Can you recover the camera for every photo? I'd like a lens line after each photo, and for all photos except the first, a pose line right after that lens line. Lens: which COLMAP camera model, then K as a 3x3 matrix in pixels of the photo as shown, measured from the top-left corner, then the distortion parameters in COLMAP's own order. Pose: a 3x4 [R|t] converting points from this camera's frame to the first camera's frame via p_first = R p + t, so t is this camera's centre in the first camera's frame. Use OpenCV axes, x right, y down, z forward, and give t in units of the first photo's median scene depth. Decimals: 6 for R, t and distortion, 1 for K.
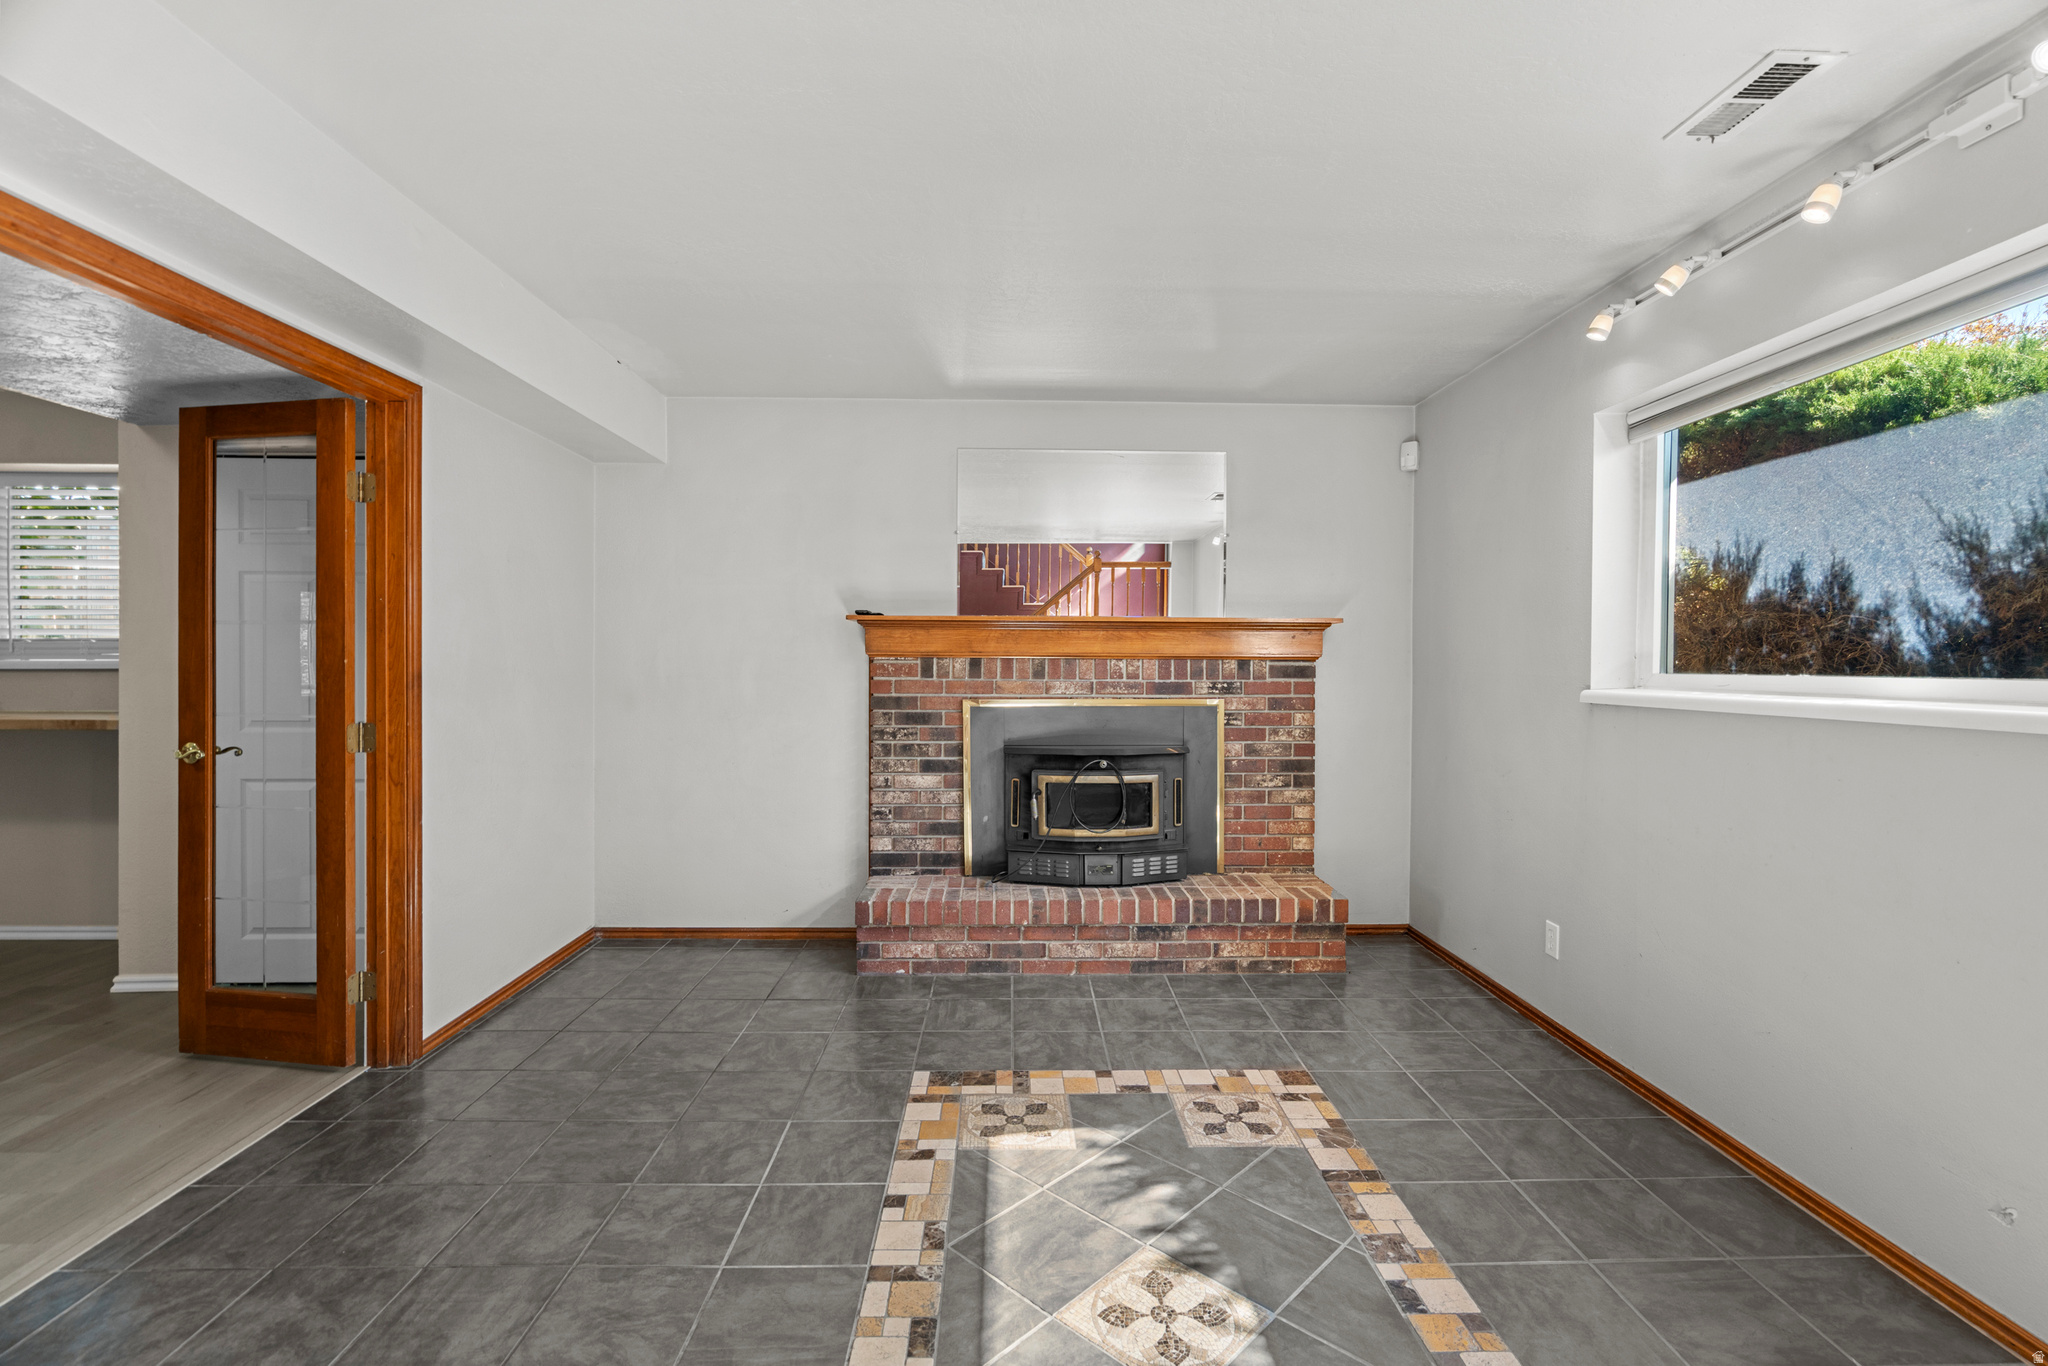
lens RADIAL K [[932.1, 0, 1026.7], [0, 932.1, 666.3], [0, 0, 1]] dist [-0.001336, 0.000575]
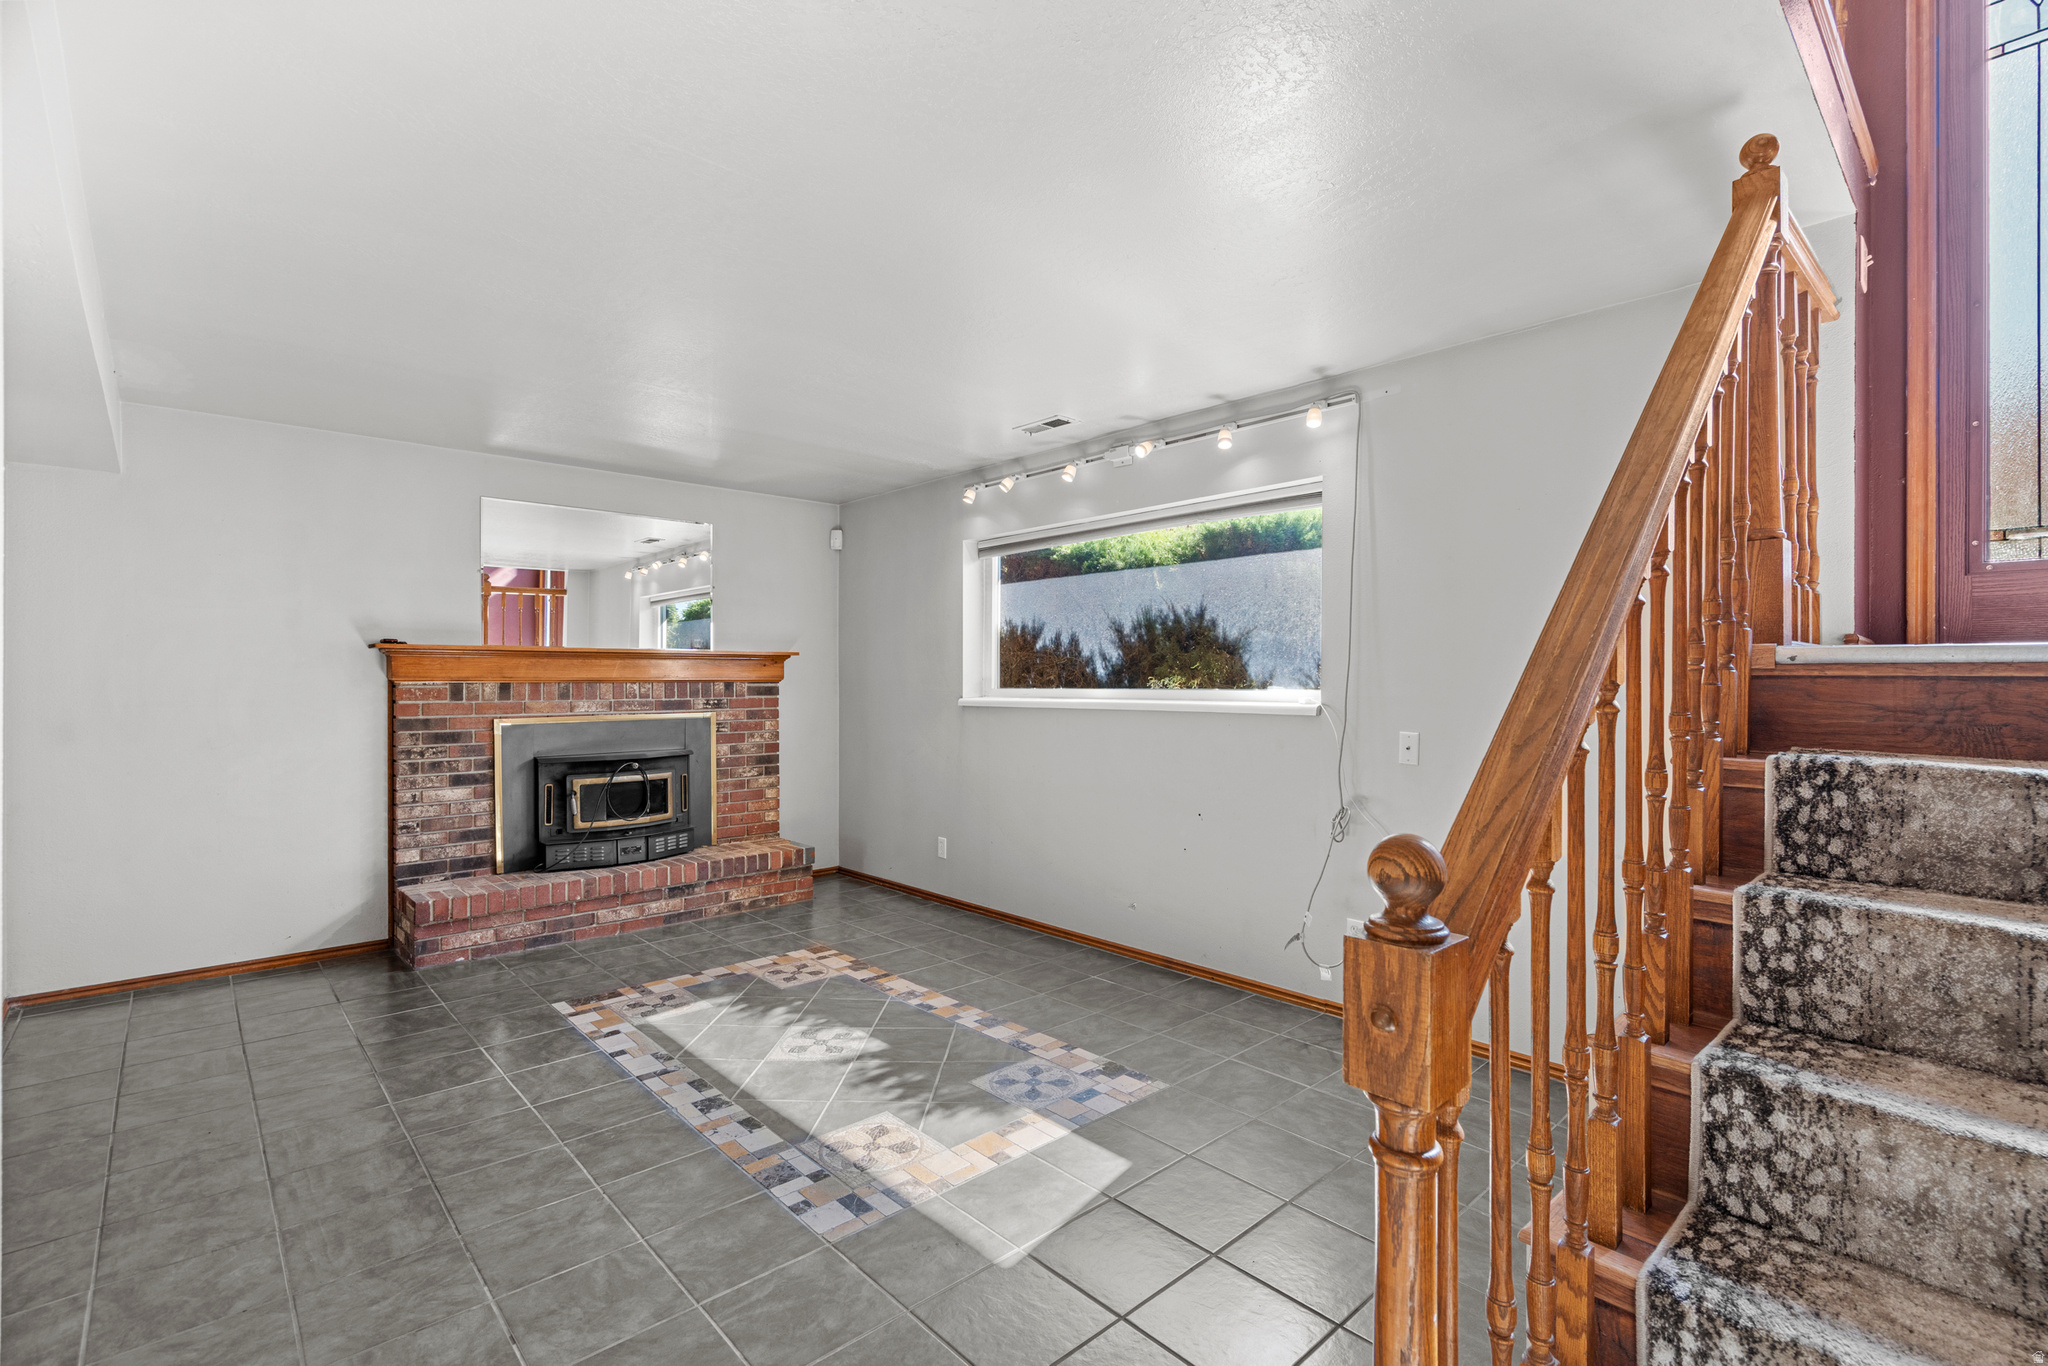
lens RADIAL K [[932.1, 0, 1026.7], [0, 932.1, 666.3], [0, 0, 1]] dist [-0.001336, 0.000575]
pose [[0.752494, 0.002945, 0.658593, -0.361102], [0.011255, 0.999786, -0.017331, -0.001999], [-0.658503, 0.020454, 0.752300, -0.312739]]
